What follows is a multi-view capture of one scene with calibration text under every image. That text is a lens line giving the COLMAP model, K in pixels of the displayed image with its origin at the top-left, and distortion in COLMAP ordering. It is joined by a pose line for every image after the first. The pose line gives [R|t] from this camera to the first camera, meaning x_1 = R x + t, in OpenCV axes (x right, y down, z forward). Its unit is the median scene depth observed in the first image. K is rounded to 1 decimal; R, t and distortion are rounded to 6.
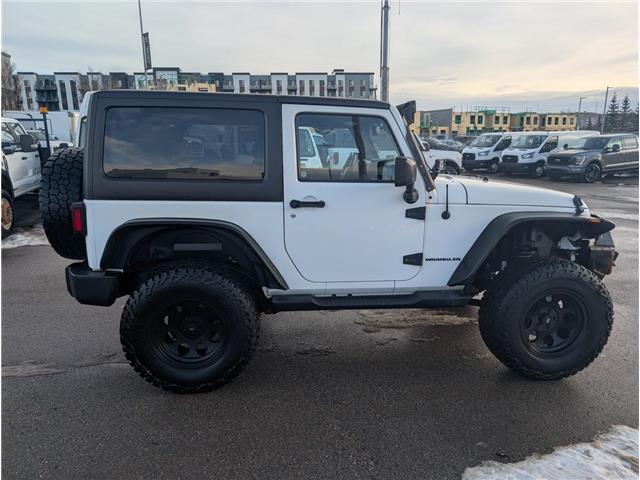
lens RADIAL K [[463.9, 0, 323.2], [0, 463.9, 240.3], [0, 0, 1]] dist [0.013512, -0.001453]
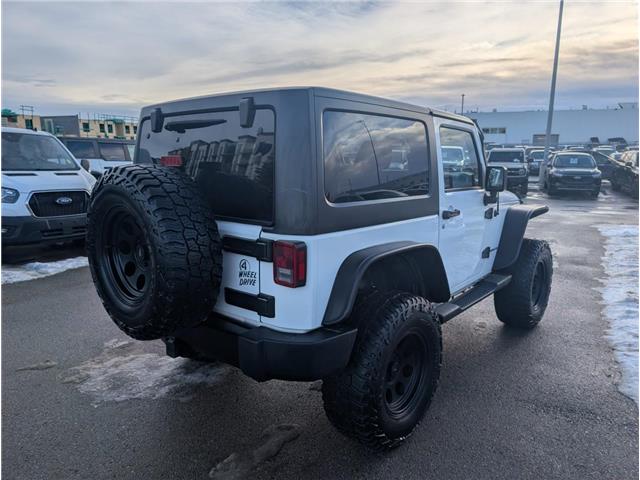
lens RADIAL K [[463.9, 0, 323.2], [0, 463.9, 243.7], [0, 0, 1]] dist [0.013512, -0.001453]
pose [[0.719165, -0.135336, 0.681532, -0.033288], [0.144096, 0.988574, 0.044255, -0.003489], [-0.679734, 0.066380, 0.730449, 0.015281]]
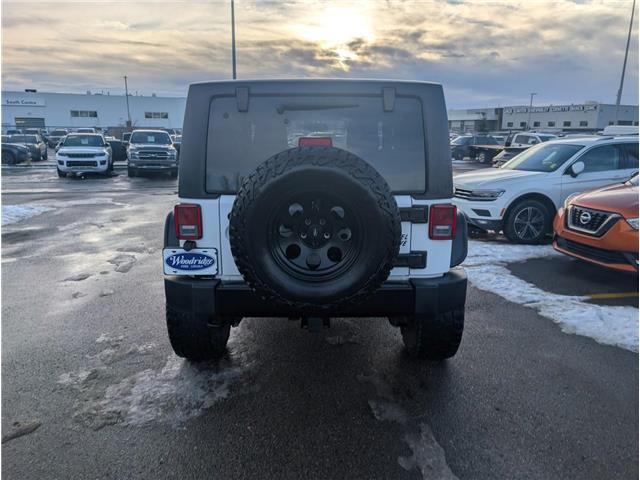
lens RADIAL K [[463.9, 0, 320.7], [0, 463.9, 242.3], [0, 0, 1]] dist [0.013512, -0.001453]
pose [[0.088509, -0.219316, 0.971631, -0.455419], [0.201451, 0.959243, 0.198169, -0.124957], [-0.975491, 0.178197, 0.129083, 0.630082]]
